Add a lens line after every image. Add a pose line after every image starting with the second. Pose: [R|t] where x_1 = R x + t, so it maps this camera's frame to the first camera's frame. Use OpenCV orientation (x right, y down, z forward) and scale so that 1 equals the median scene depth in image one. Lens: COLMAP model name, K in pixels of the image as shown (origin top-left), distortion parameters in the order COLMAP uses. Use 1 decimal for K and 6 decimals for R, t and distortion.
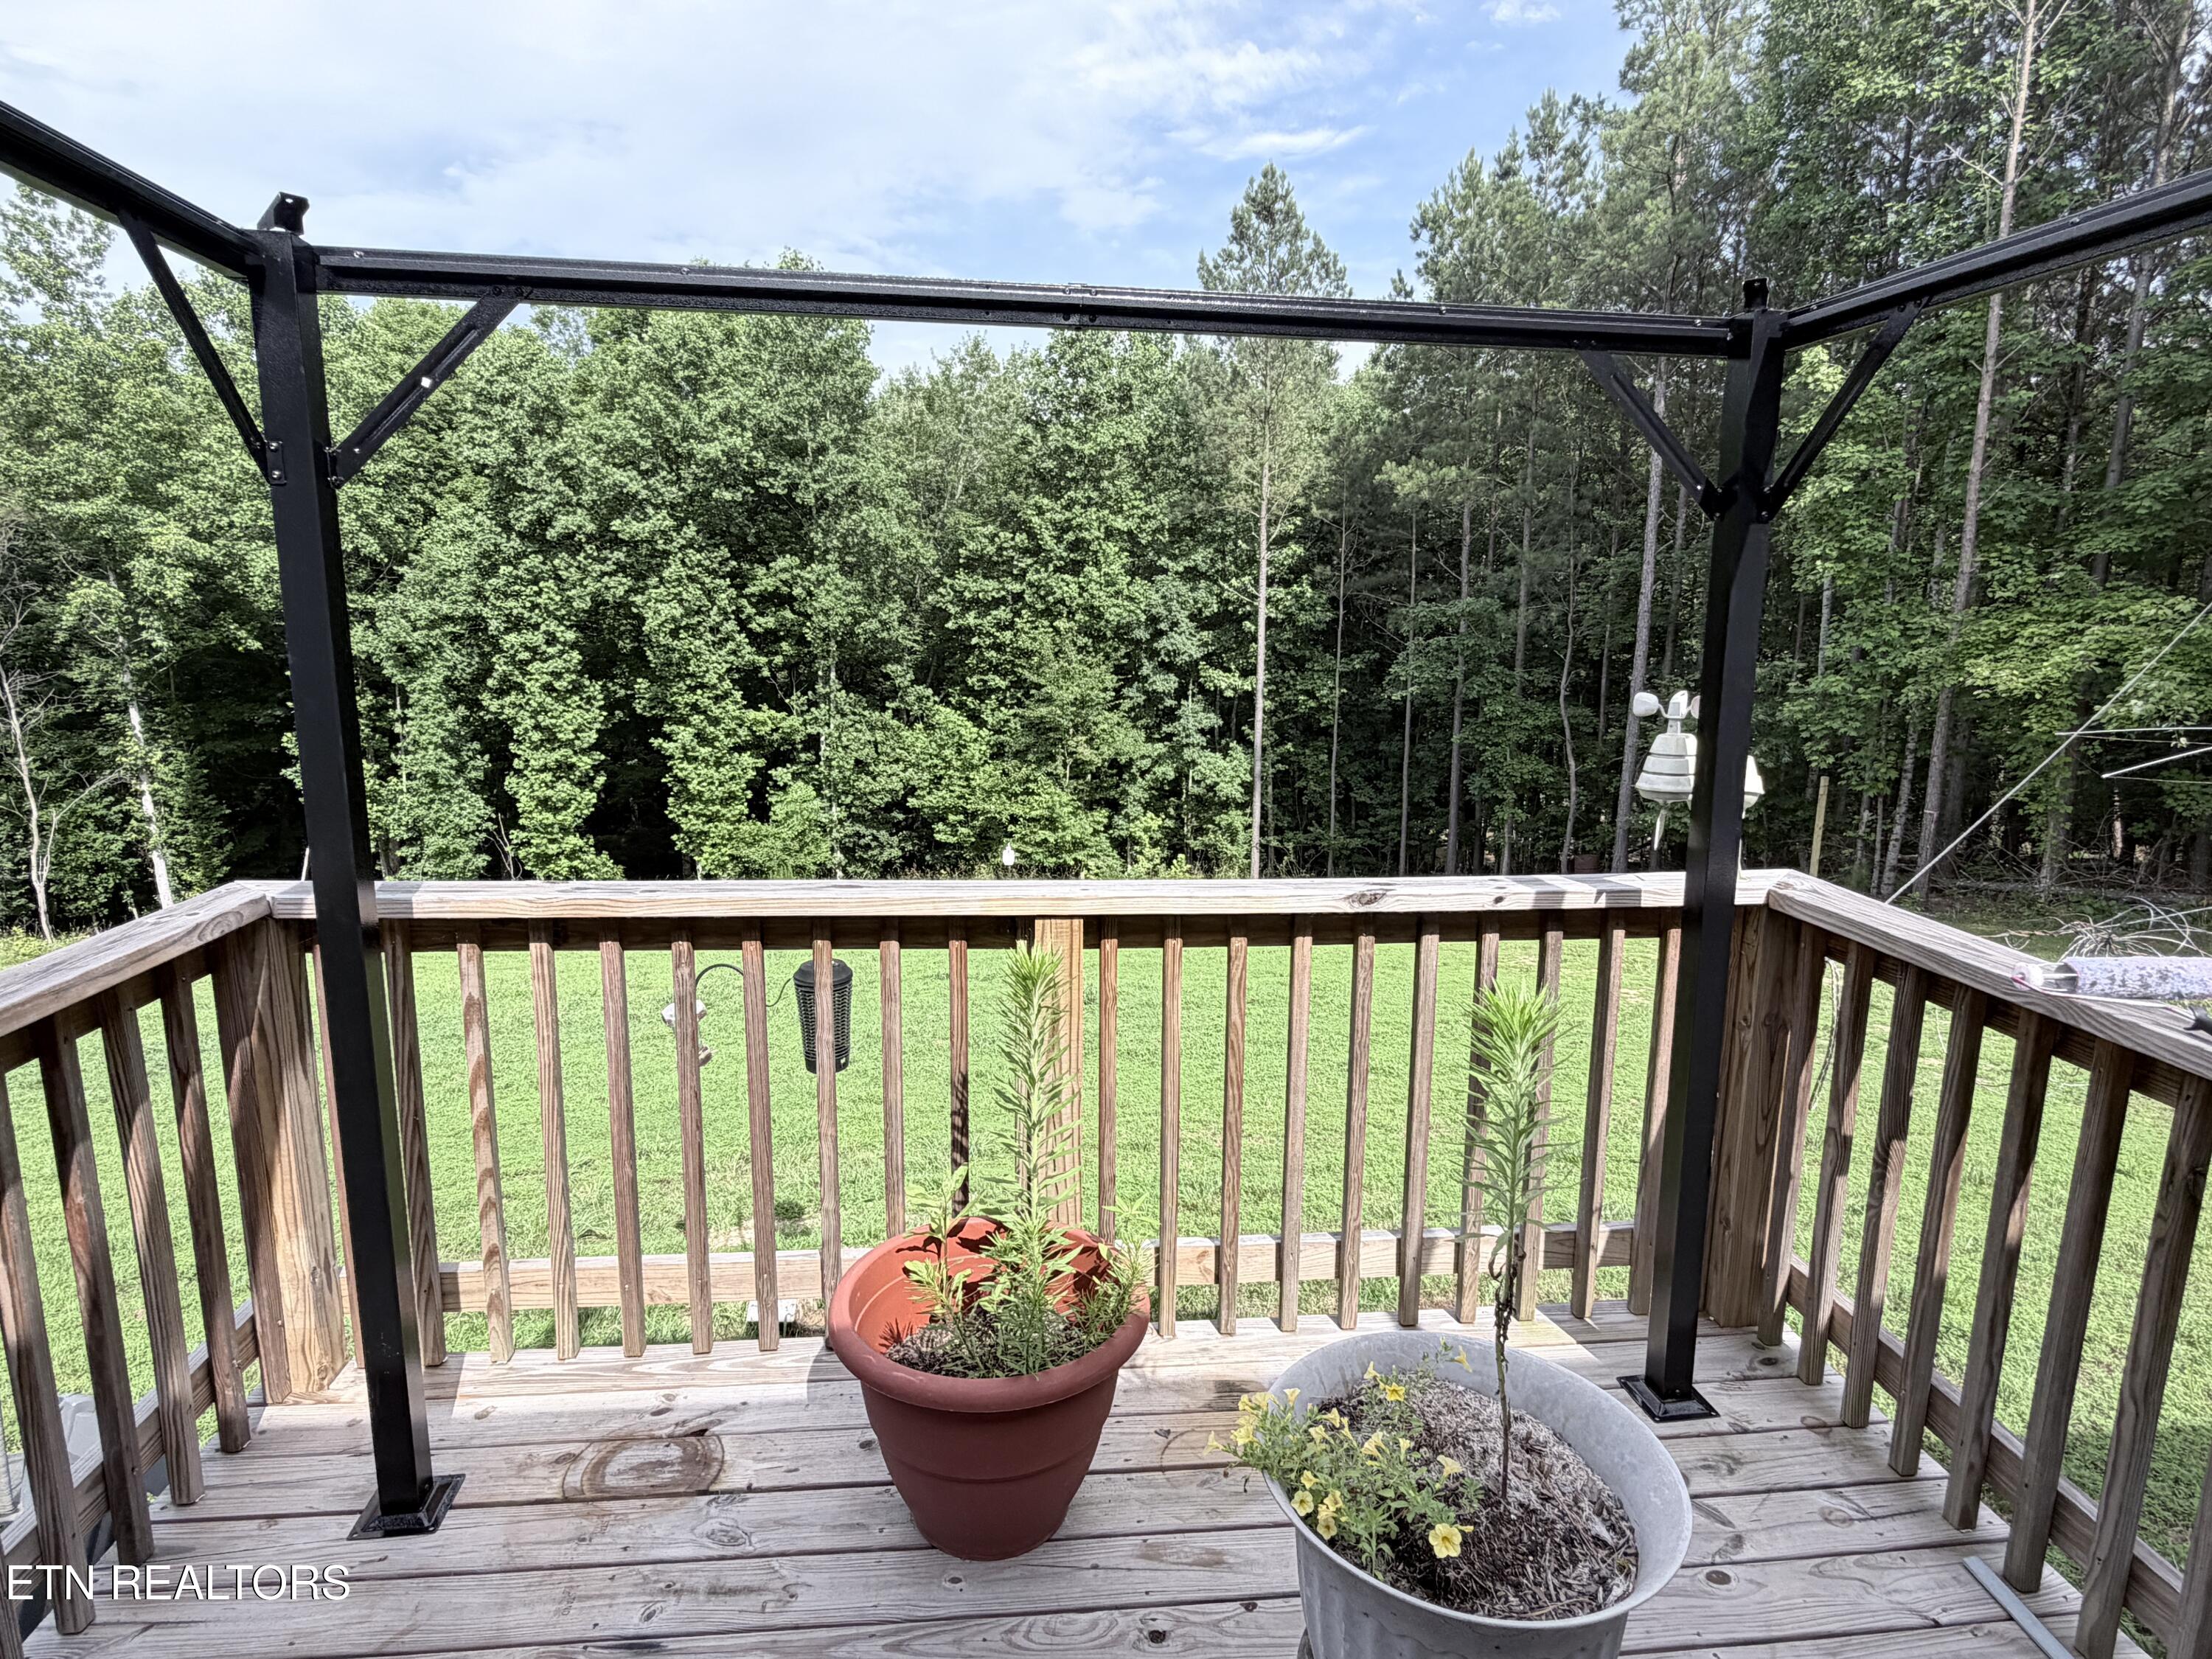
lens RADIAL K [[1207.3, 0, 1104.1], [0, 1207.3, 827.7], [0, 0, 1]] dist [-0.000333, 0.001179]
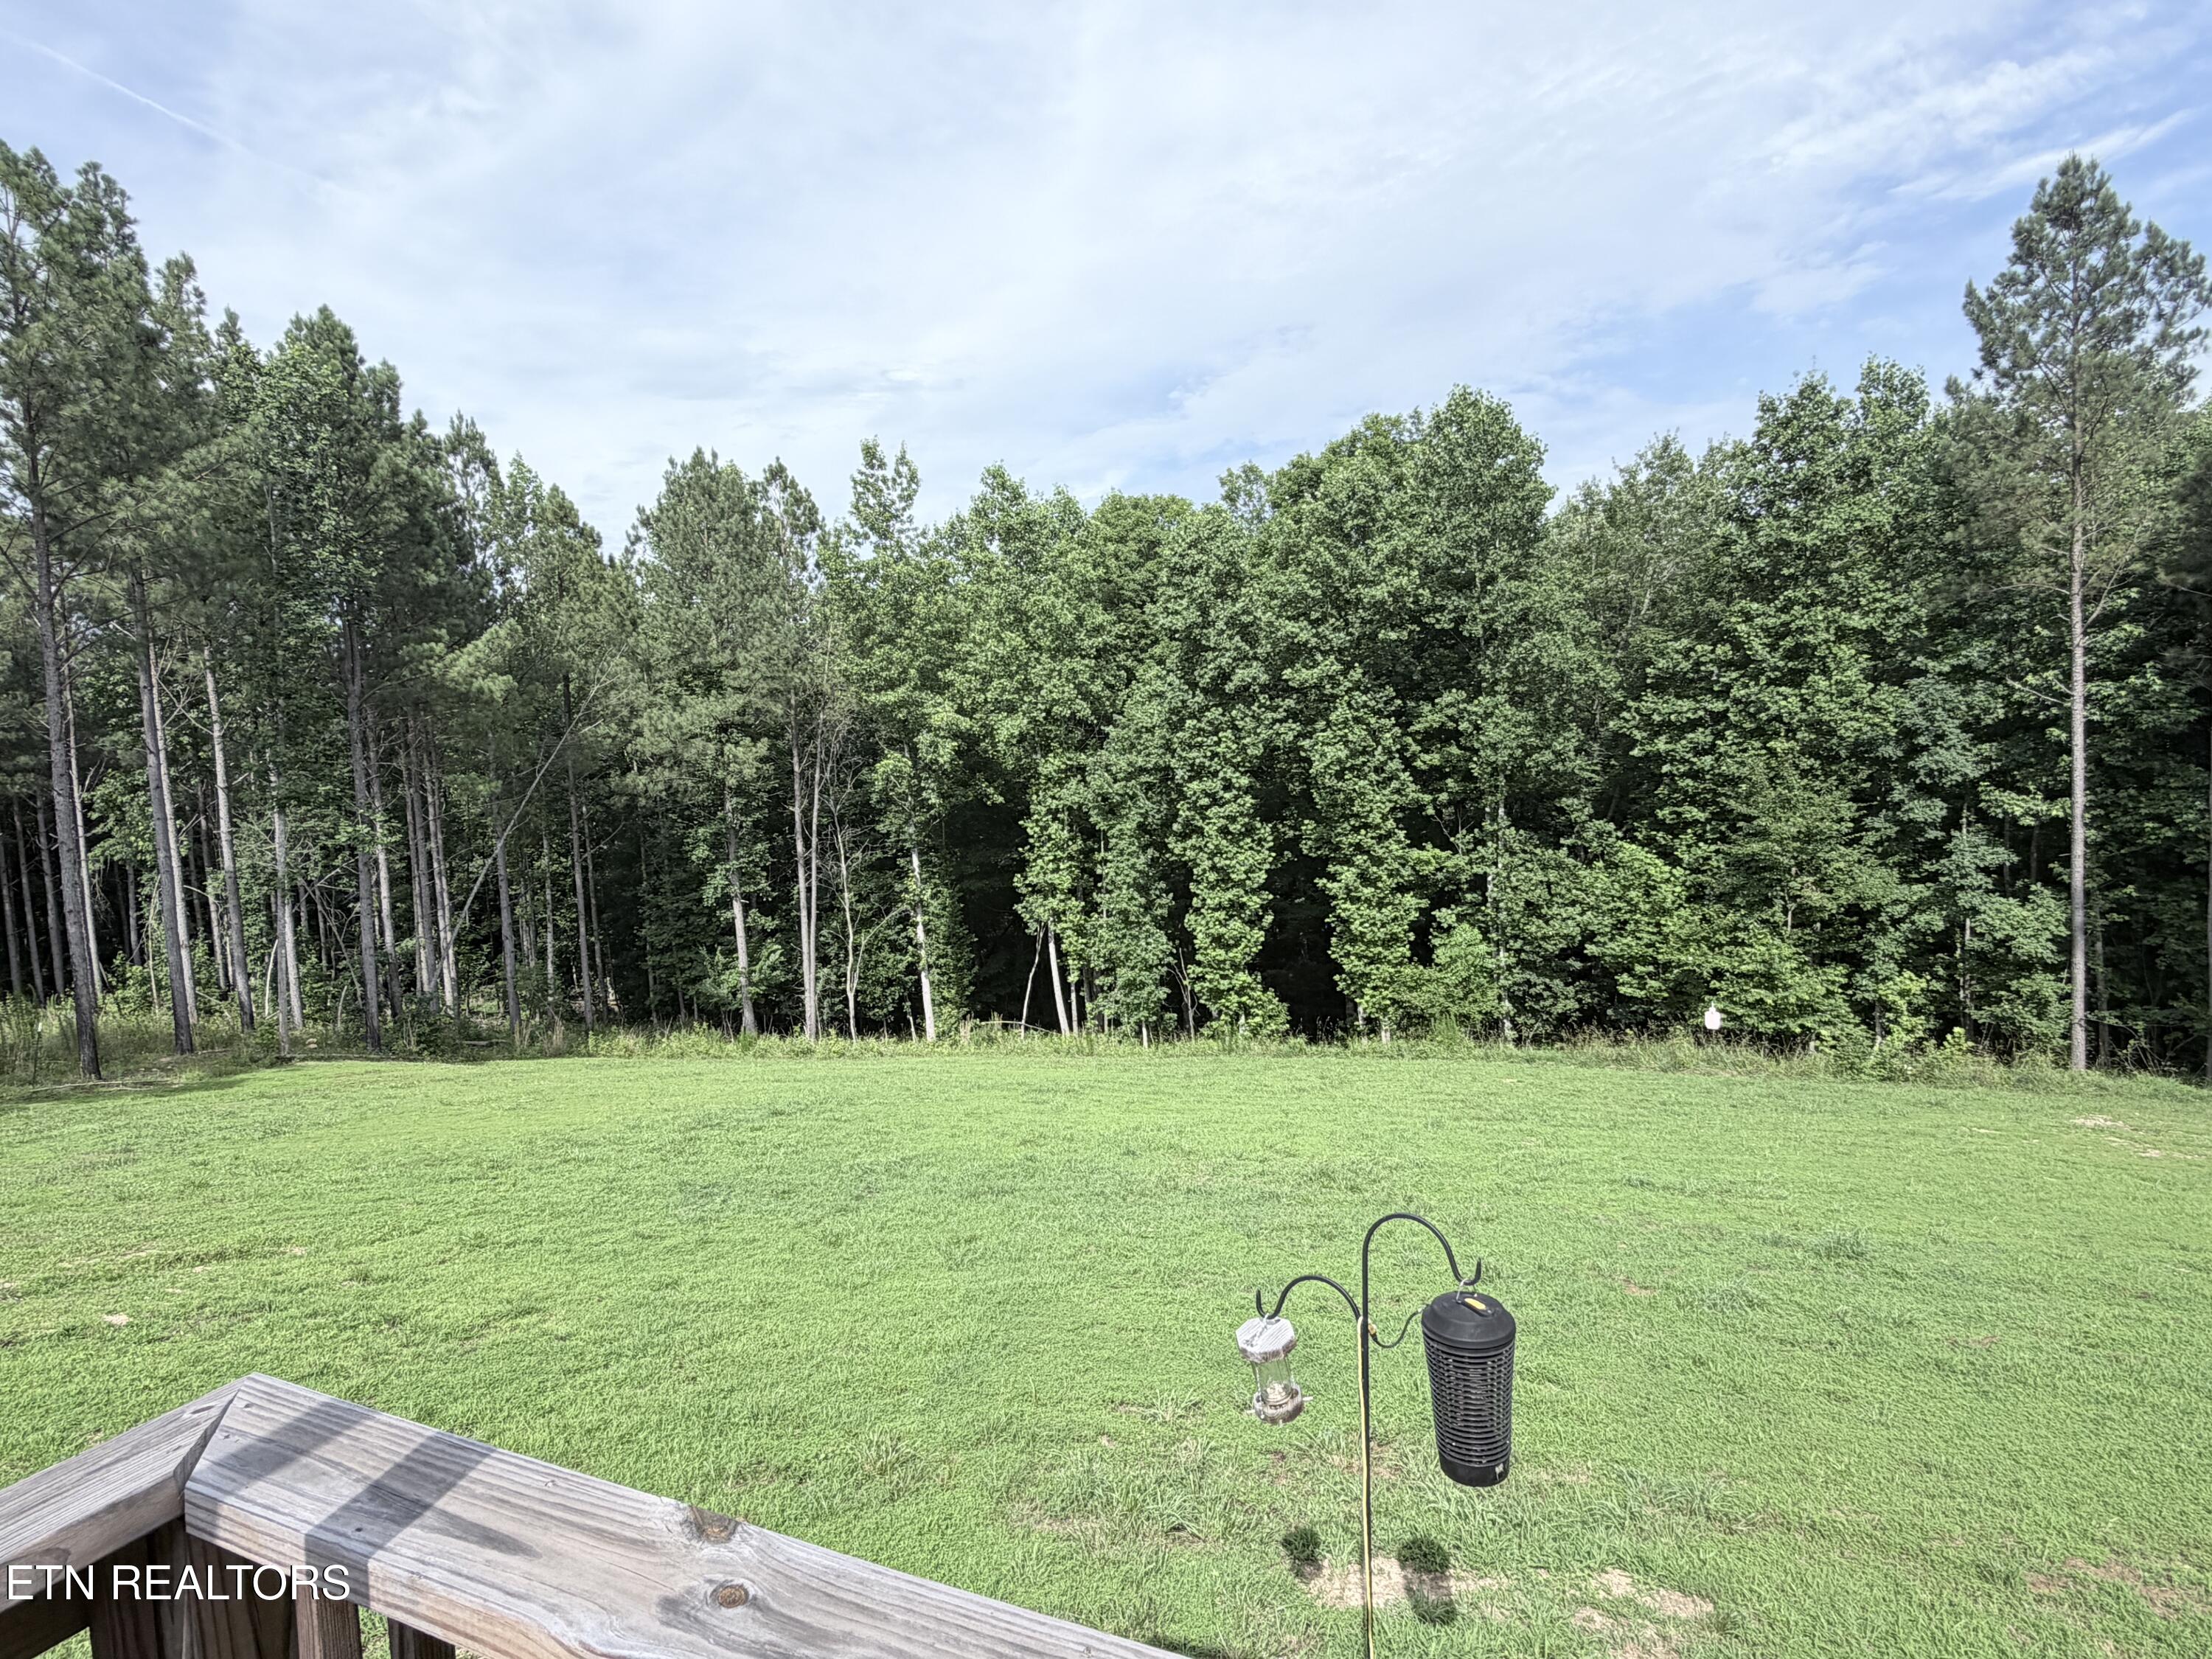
lens RADIAL K [[1207.3, 0, 1106.9], [0, 1207.3, 831.9], [0, 0, 1]] dist [-0.000333, 0.001179]
pose [[0.859563, -0.017708, -0.510723, -0.009052], [-0.037190, 0.994582, -0.097077, -0.008278], [0.509675, 0.102438, 0.854247, 0.043909]]
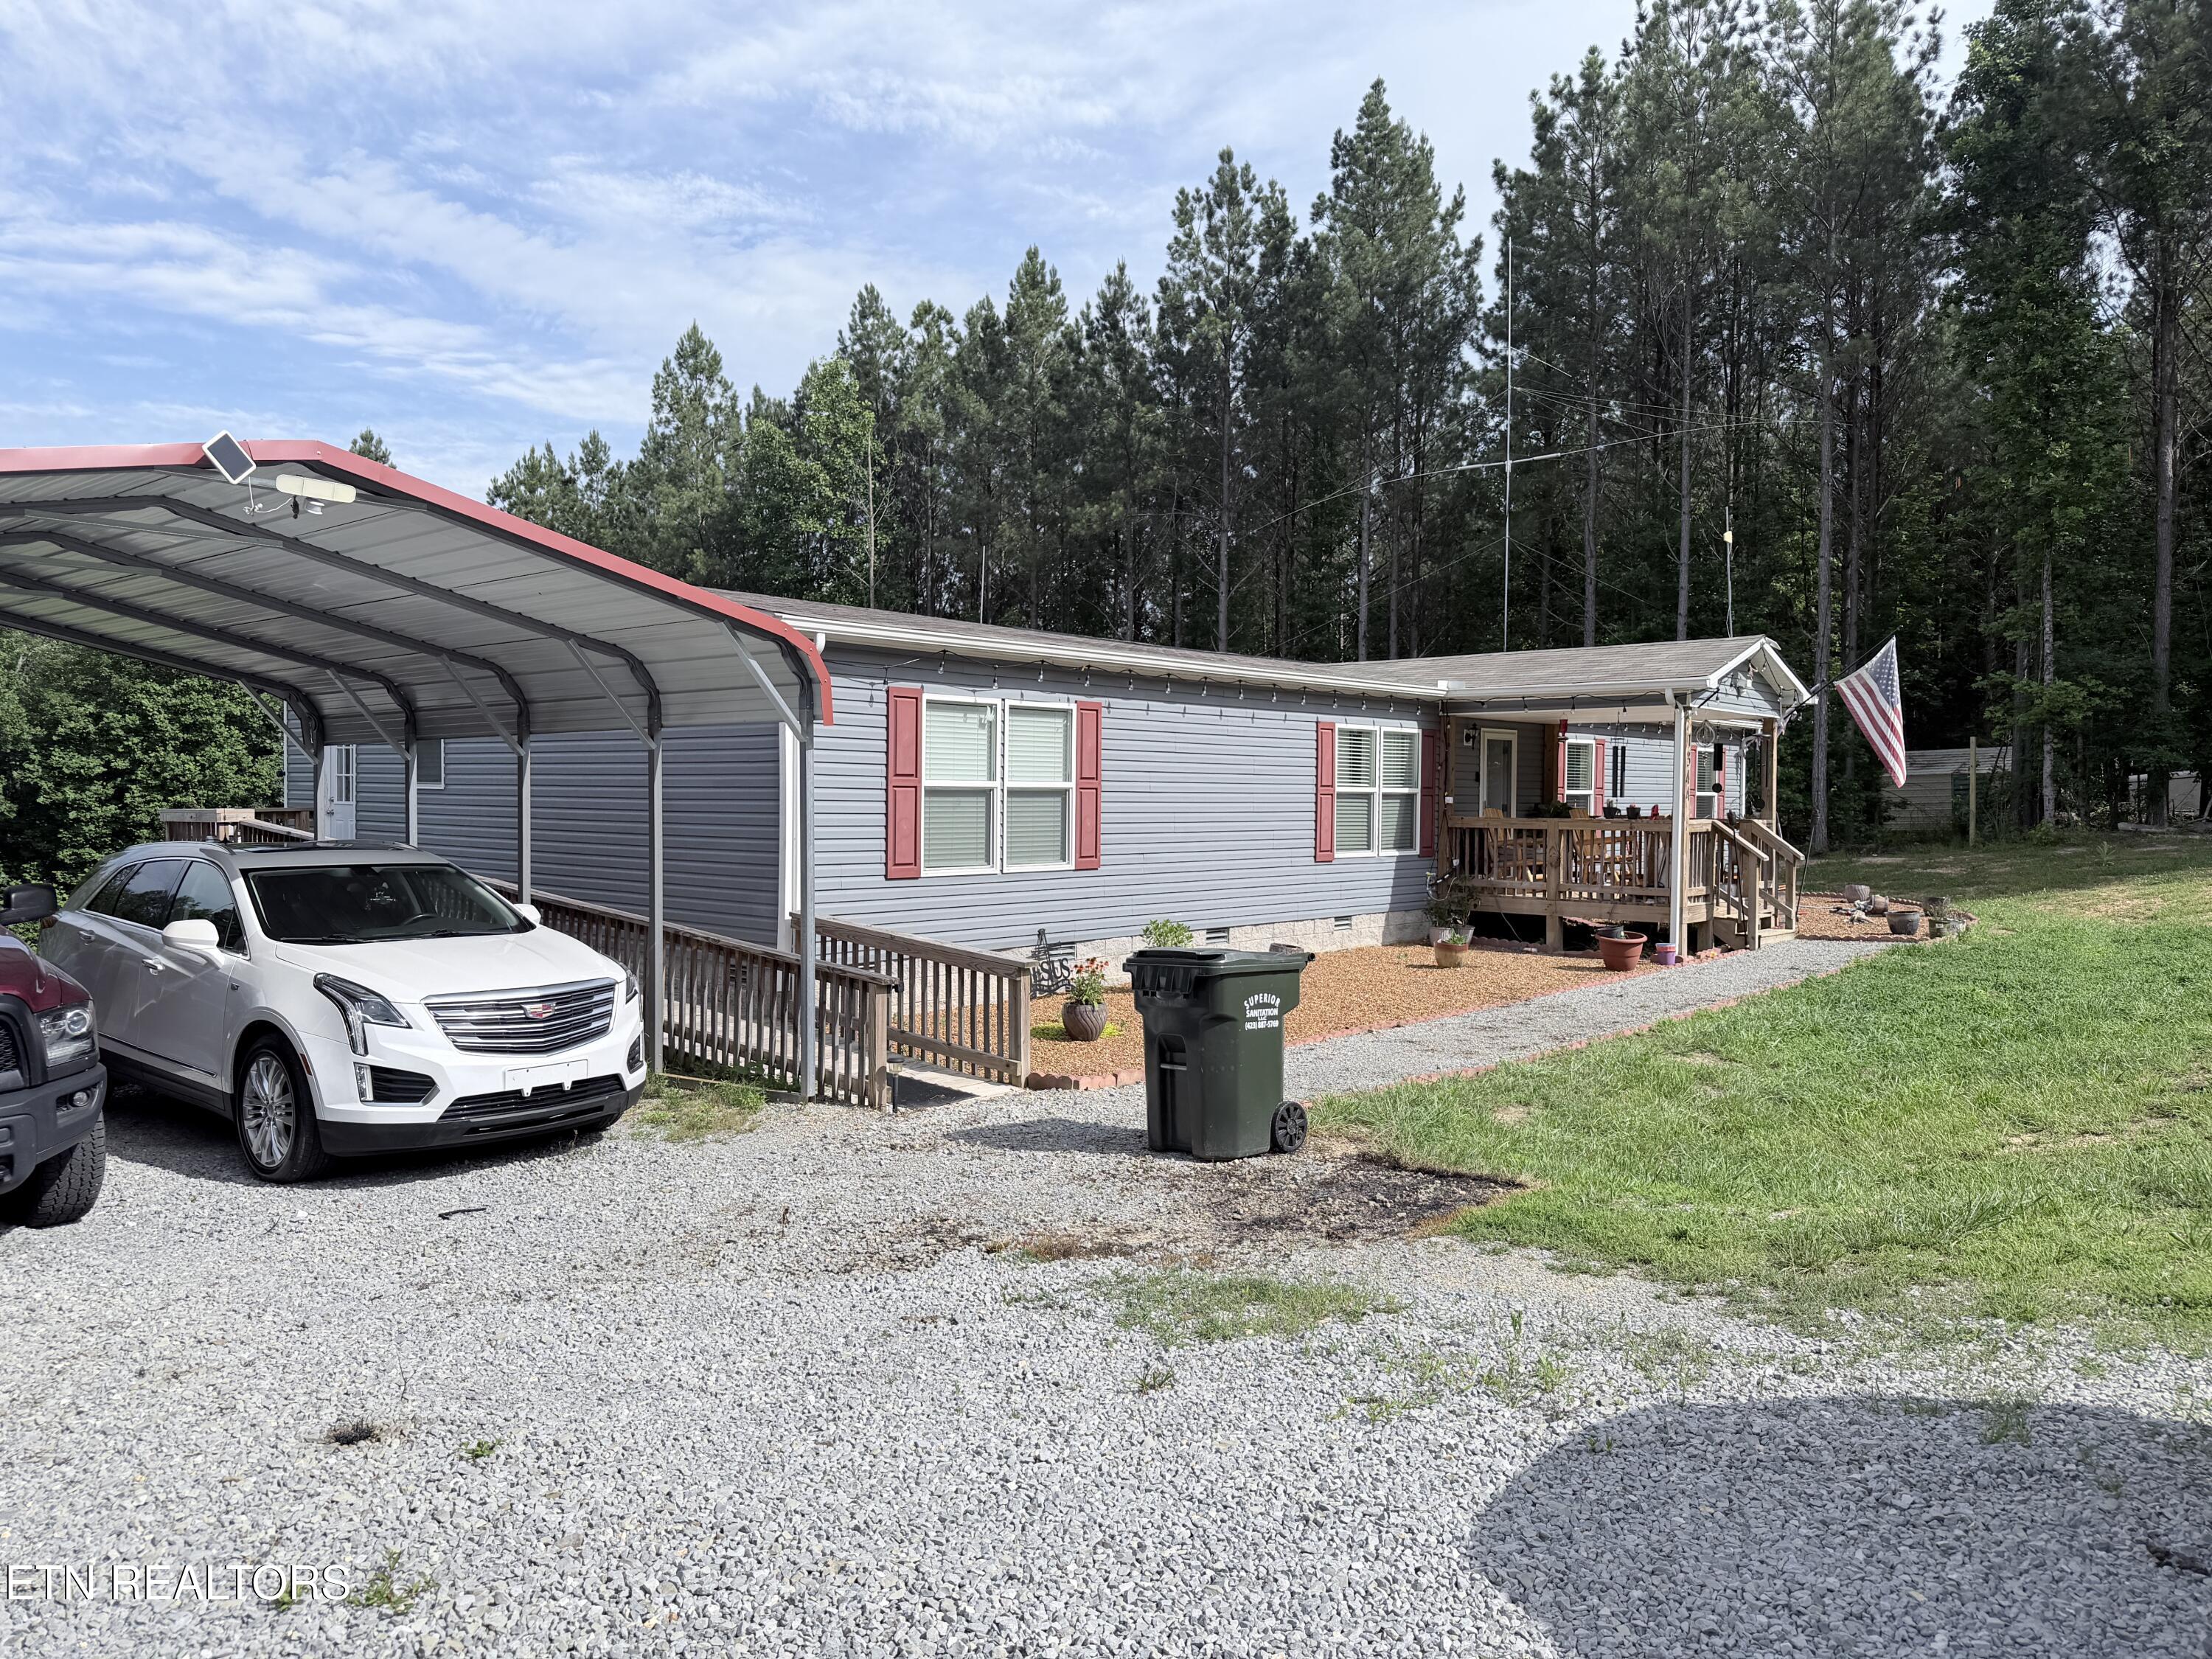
lens RADIAL K [[1566.6, 0, 1101.4], [0, 1566.6, 831.6], [0, 0, 1]] dist [0.009935, -0.020078]
pose [[0.709565, -0.017763, 0.704416, -0.465503], [0.122263, 0.987622, -0.098252, 0.104509], [-0.693952, 0.155841, 0.702954, -0.582544]]
